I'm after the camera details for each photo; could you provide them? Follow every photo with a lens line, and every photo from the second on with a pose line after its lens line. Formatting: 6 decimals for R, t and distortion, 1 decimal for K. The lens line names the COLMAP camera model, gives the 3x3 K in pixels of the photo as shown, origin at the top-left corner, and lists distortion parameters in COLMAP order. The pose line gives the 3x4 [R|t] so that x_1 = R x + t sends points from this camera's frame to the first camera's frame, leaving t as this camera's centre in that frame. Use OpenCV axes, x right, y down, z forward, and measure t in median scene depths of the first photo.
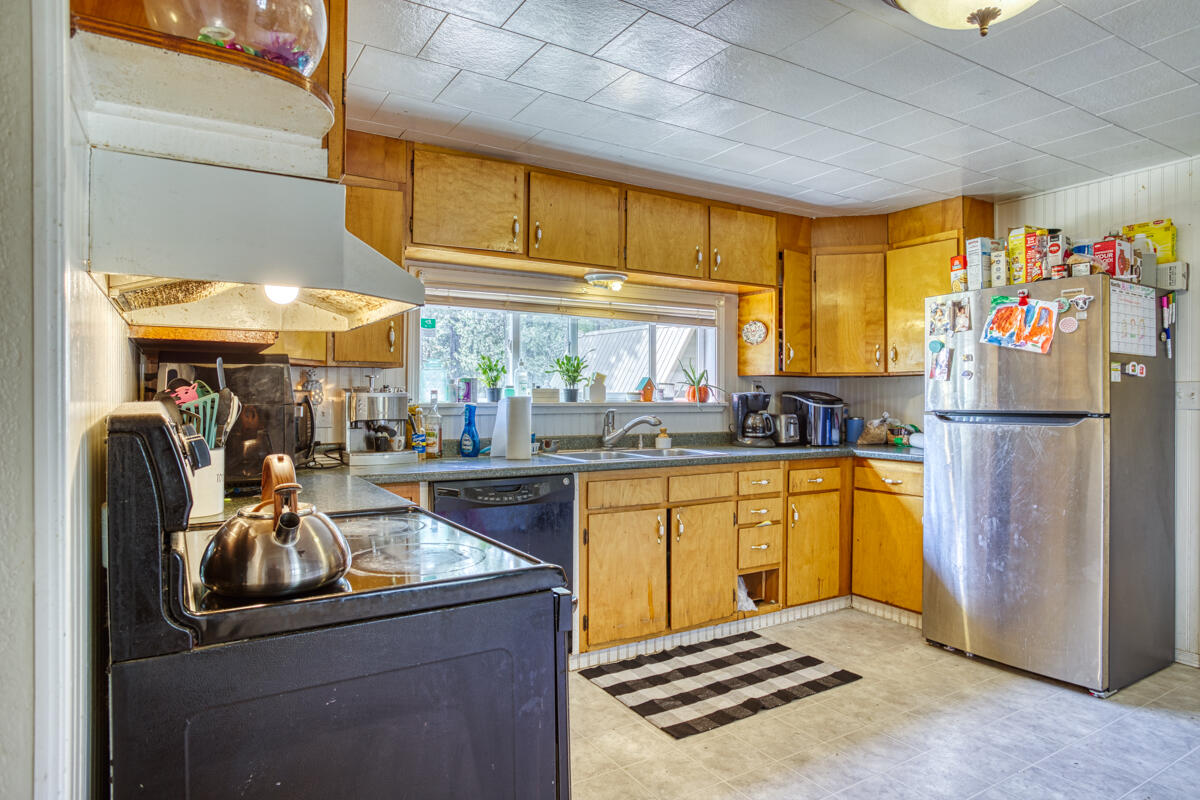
lens RADIAL K [[708.0, 0, 600.0], [0, 708.0, 400.0], [0, 0, 1]] dist [-0.056770, 0.000660]
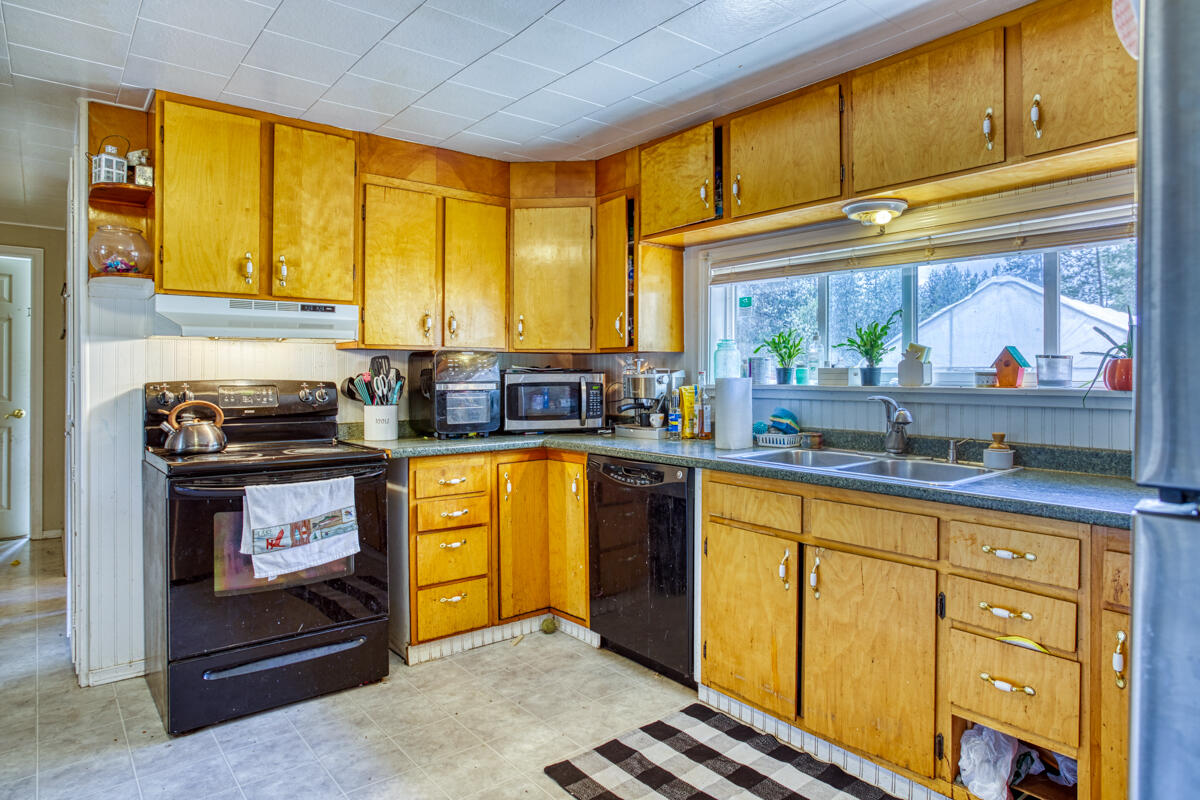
lens RADIAL K [[733.5, 0, 597.5], [0, 733.5, 378.0], [0, 0, 1]] dist [-0.001093, 0.000259]
pose [[0.115672, 0.003999, -0.993279, 0.772290], [-0.001898, 0.999991, 0.003805, -0.008526], [0.993286, 0.001445, 0.115679, 0.719515]]
